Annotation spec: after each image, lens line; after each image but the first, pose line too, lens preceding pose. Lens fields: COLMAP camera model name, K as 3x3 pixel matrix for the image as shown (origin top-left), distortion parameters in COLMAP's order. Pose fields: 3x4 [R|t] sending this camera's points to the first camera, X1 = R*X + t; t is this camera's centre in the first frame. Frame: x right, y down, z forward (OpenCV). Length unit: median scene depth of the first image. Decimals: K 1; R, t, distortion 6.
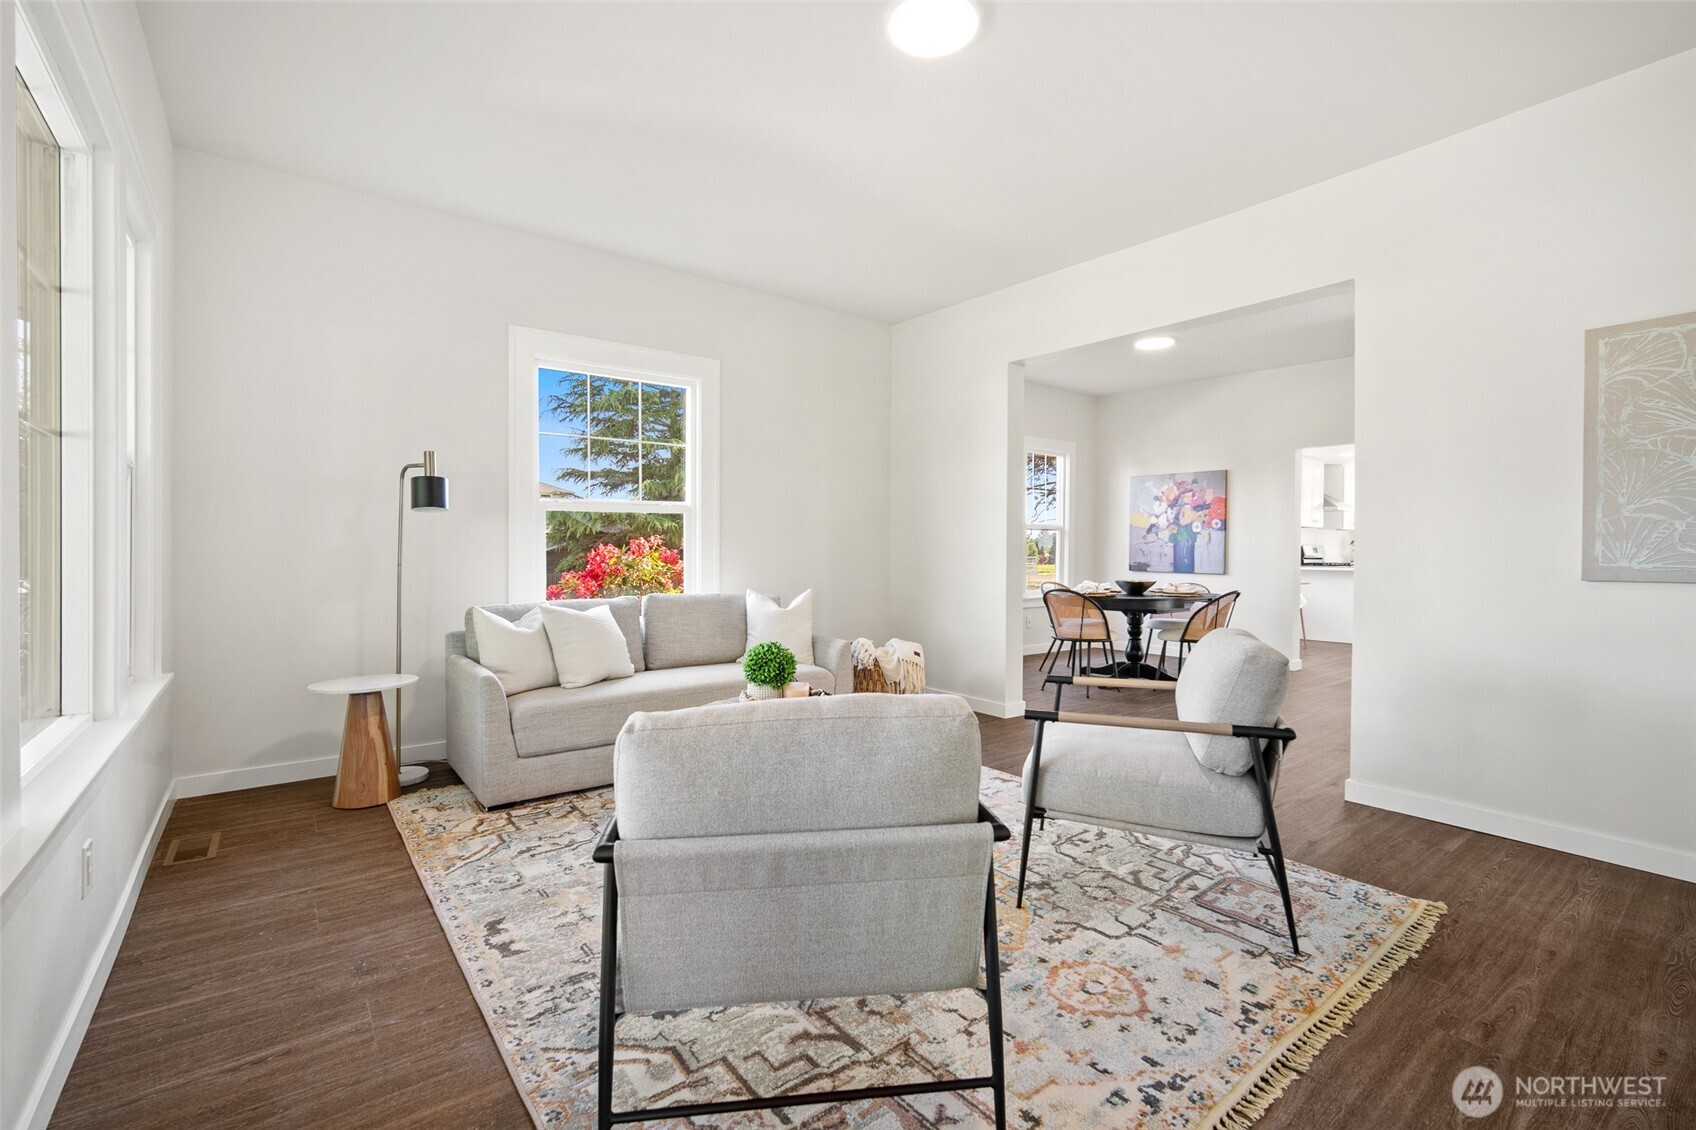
lens RADIAL K [[740.7, 0, 853.3], [0, 740.7, 563.3], [0, 0, 1]] dist [-0.013917, 0.004735]
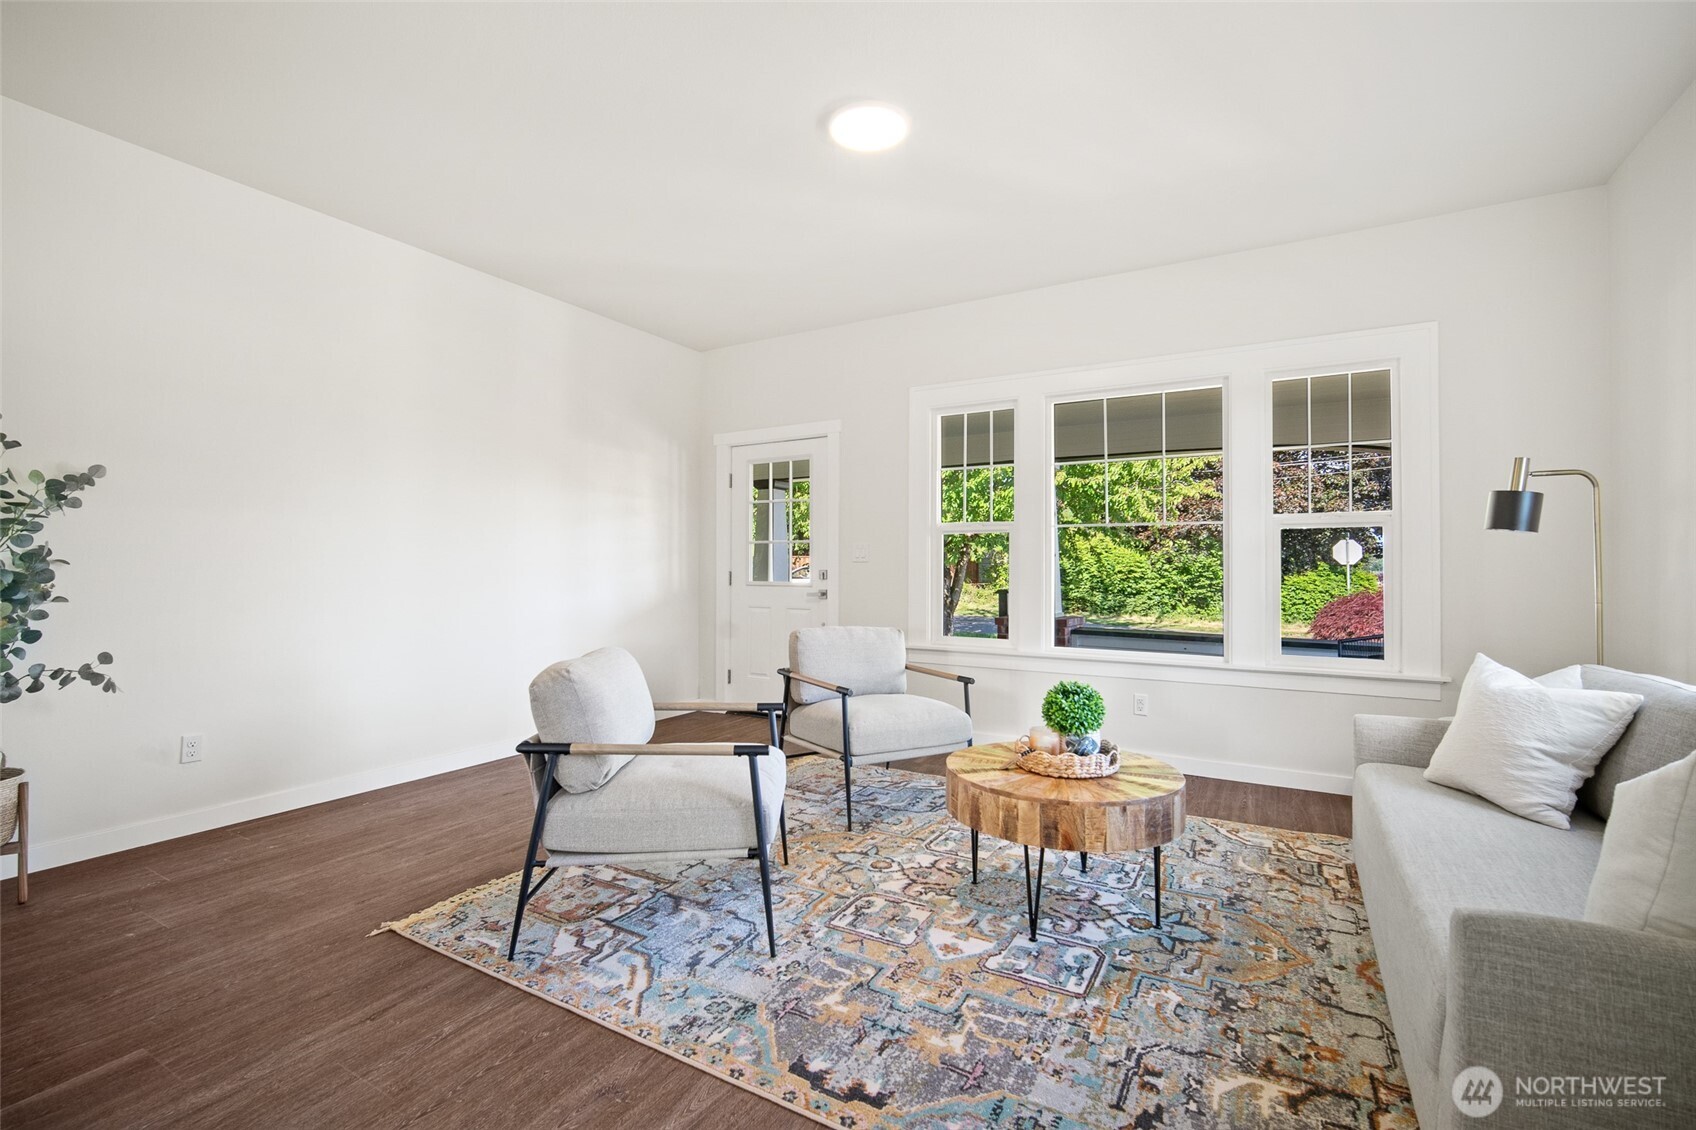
lens RADIAL K [[740.7, 0, 850.6], [0, 740.7, 562.8], [0, 0, 1]] dist [-0.013917, 0.004735]
pose [[-0.929719, -0.013084, -0.368036, 0.497070], [-0.017523, 0.999808, 0.008723, -0.042708], [0.367852, 0.014559, -0.929771, 1.847389]]
